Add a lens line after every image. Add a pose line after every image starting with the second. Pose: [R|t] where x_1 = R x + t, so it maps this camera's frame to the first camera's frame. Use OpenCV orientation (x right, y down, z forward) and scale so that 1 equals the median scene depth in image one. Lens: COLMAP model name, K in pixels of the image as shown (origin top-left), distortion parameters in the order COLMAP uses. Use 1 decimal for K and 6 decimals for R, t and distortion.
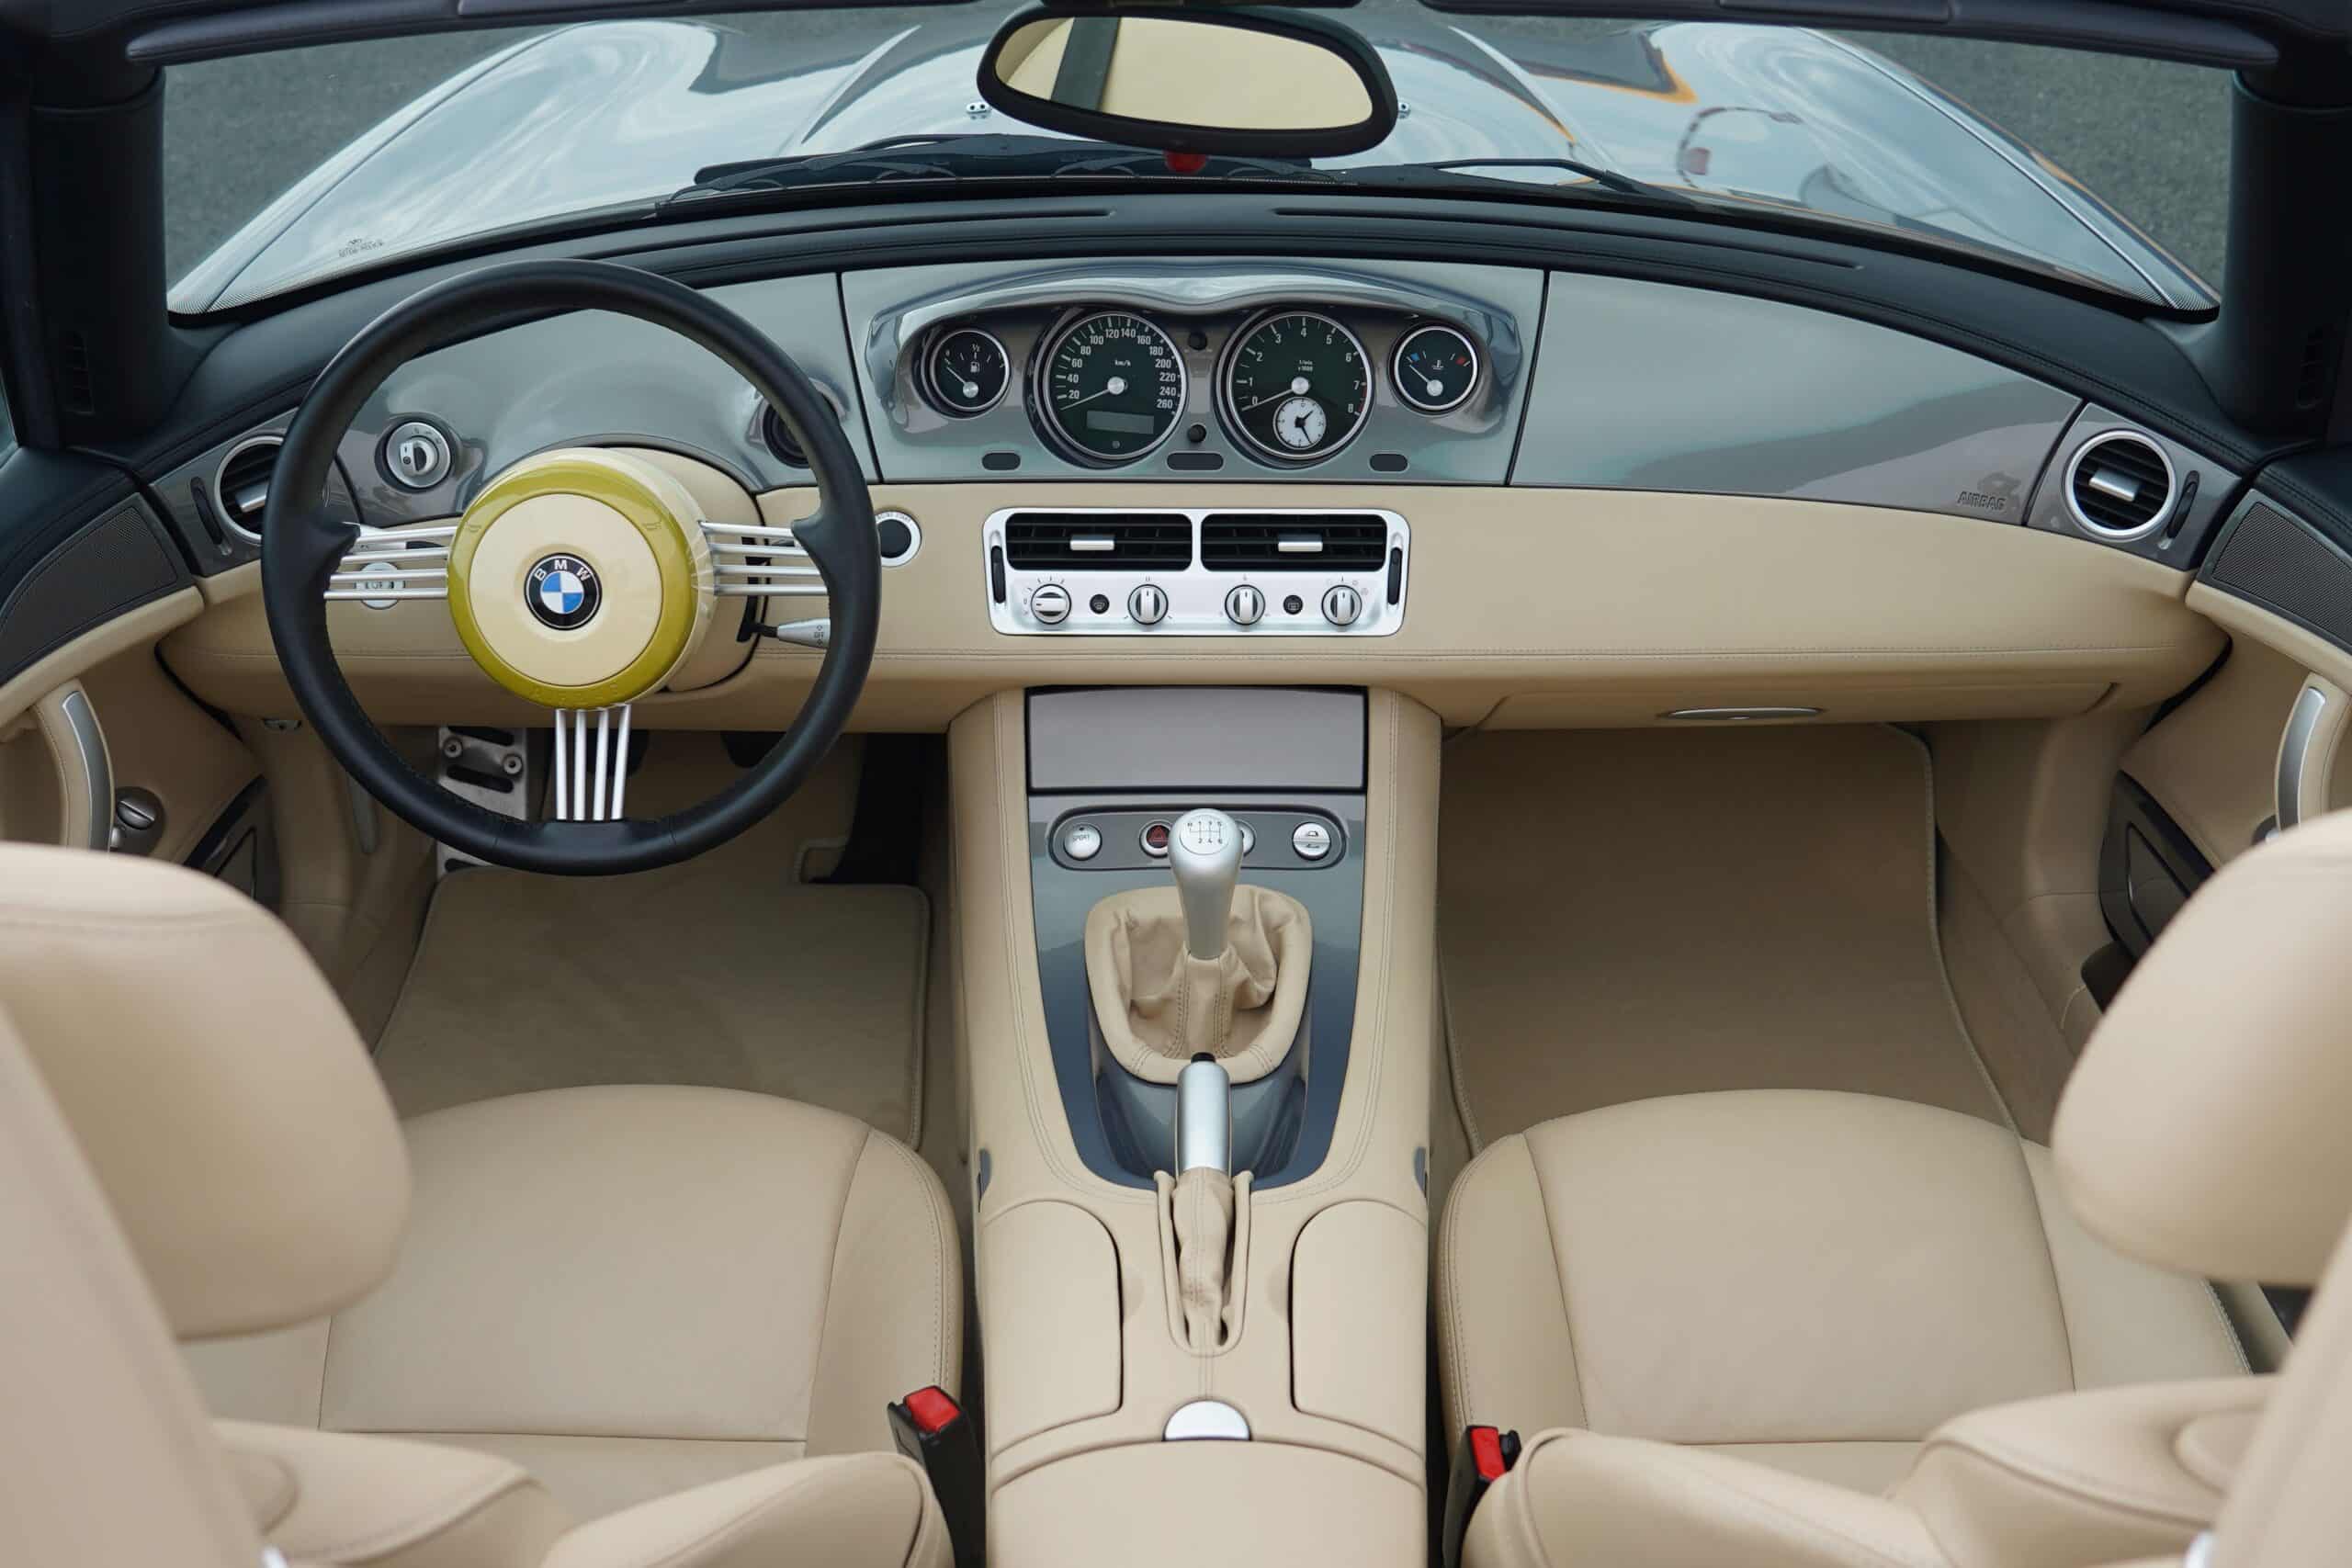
lens RADIAL K [[2478.2, 0, 1198.0], [0, 2478.2, 767.6], [0, 0, 1]] dist [-0.040741, 0.000000]
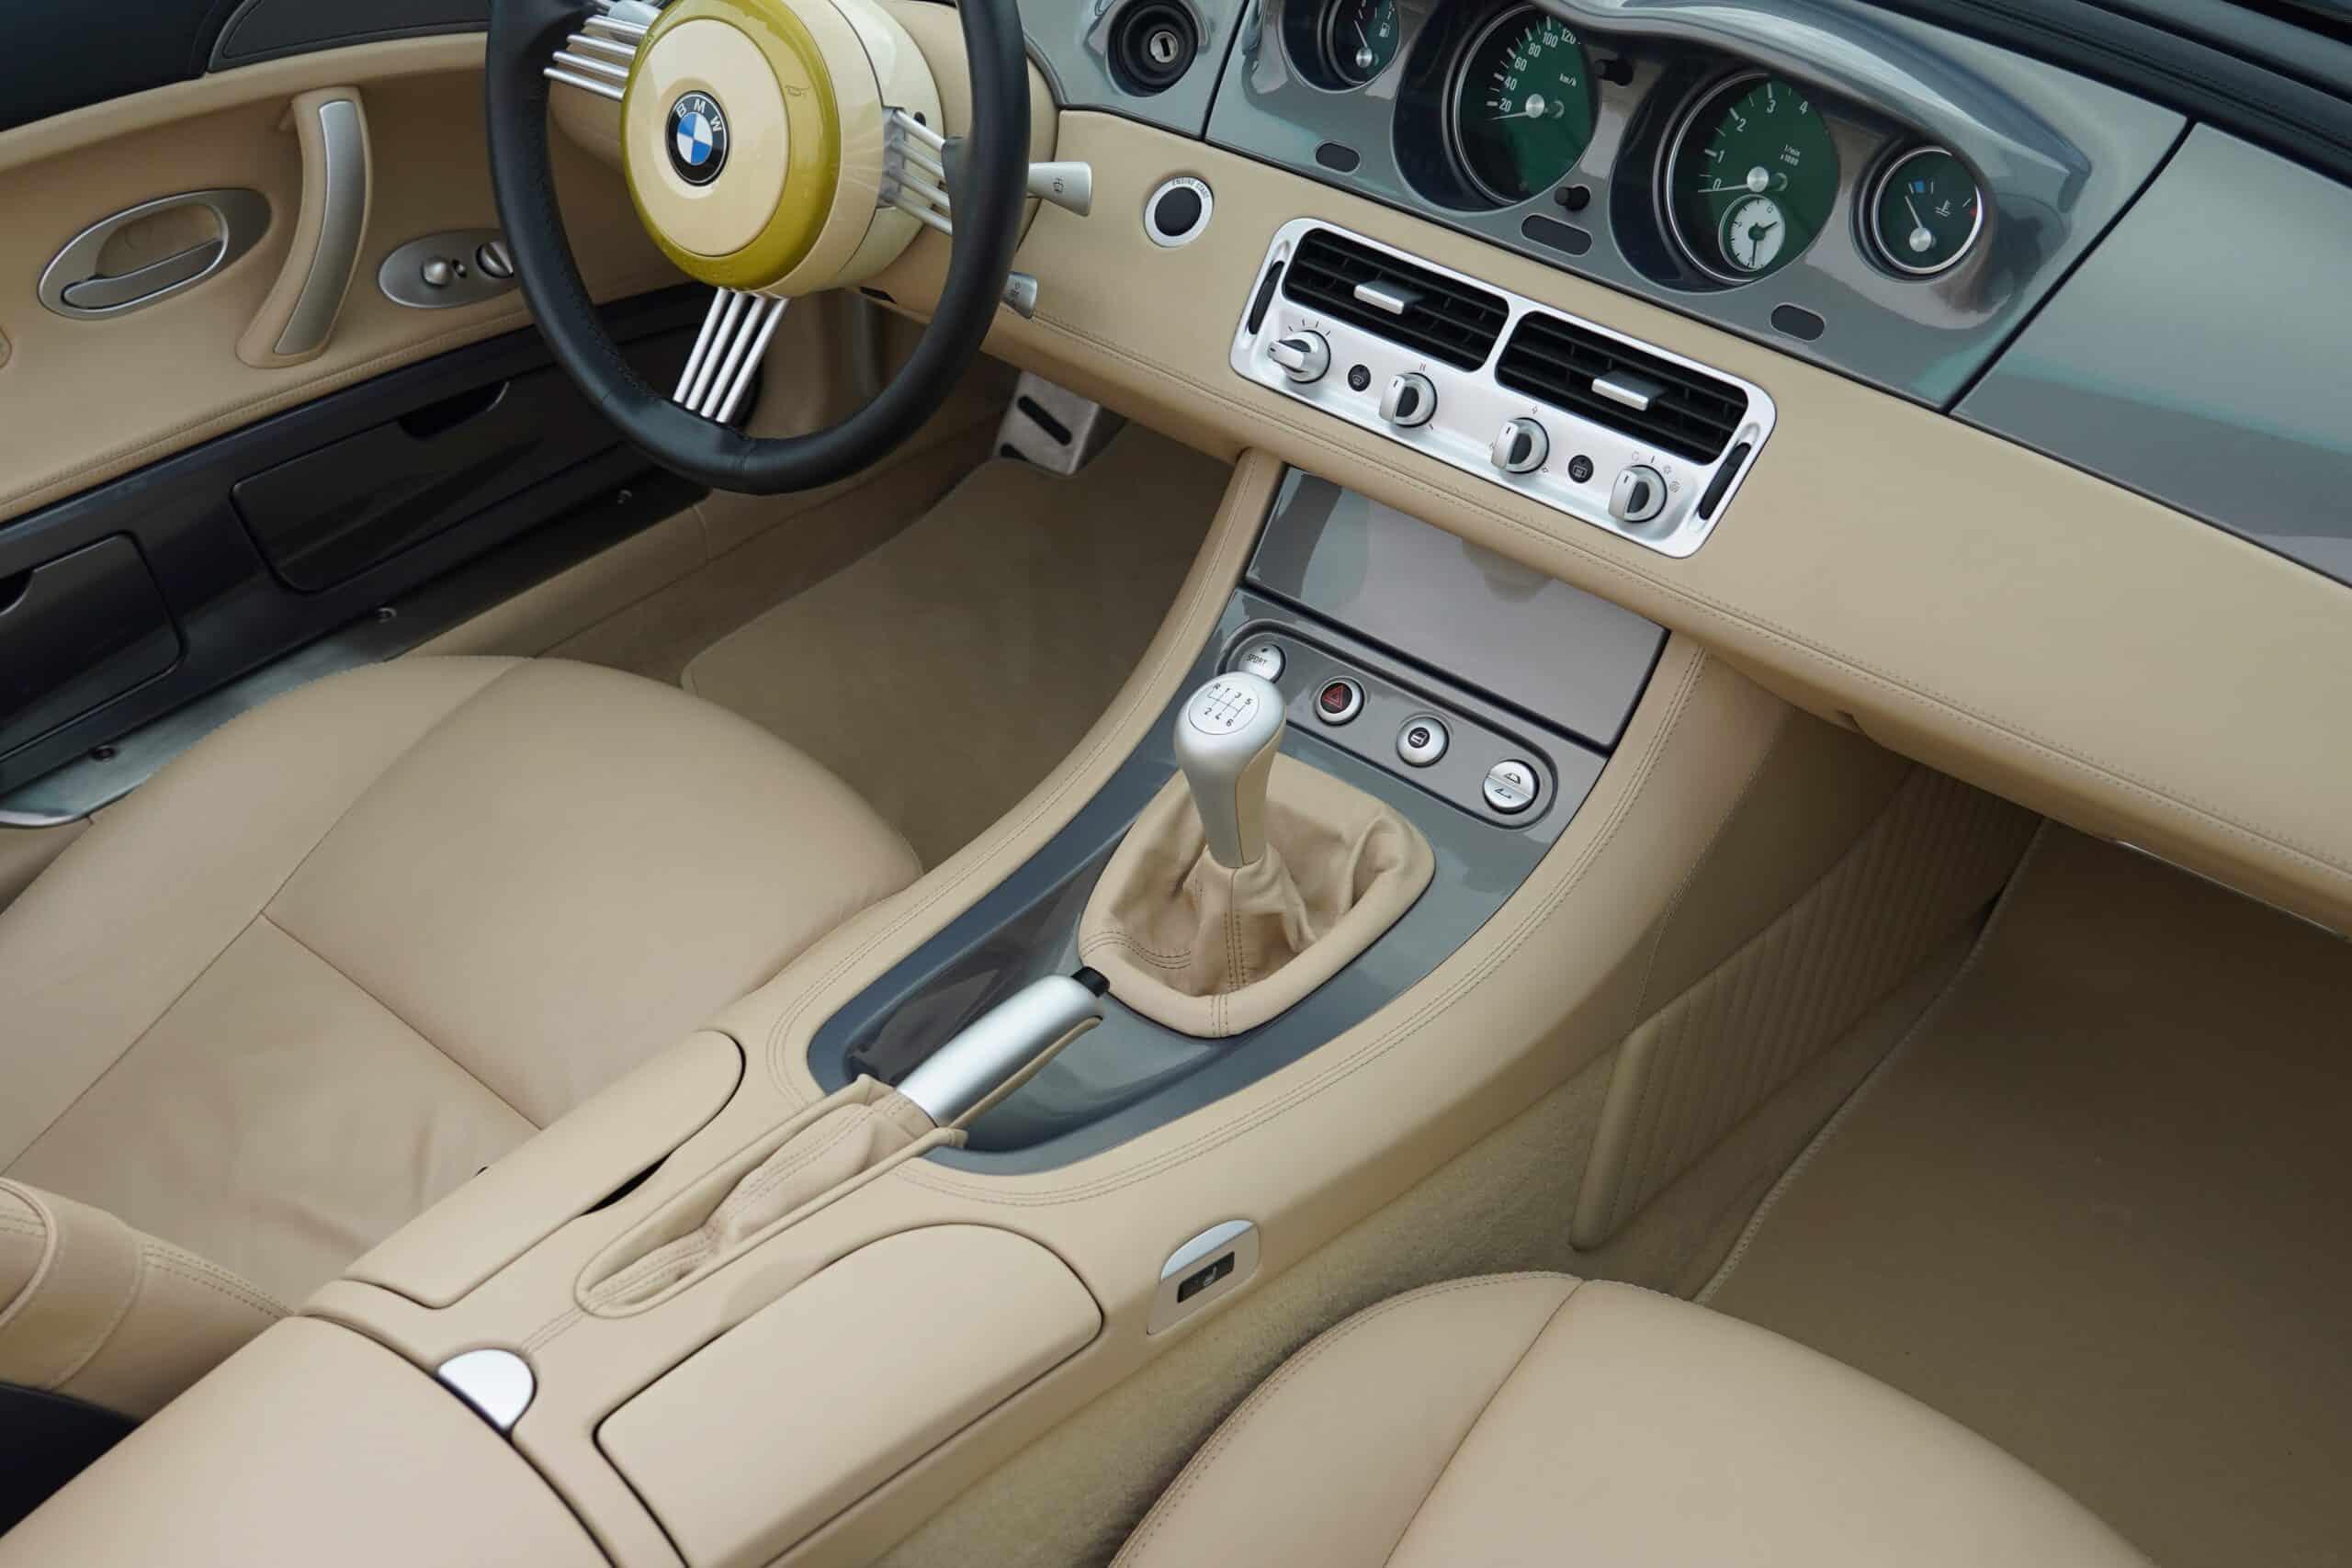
lens RADIAL K [[2478.2, 0, 1168.5], [0, 2478.2, 772.1], [0, 0, 1]] dist [-0.040741, 0.000000]
pose [[0.766289, 0.406323, -0.497698, 0.334098], [-0.337968, 0.913718, 0.225605, -0.105989], [0.546424, -0.004673, 0.837496, 0.344842]]
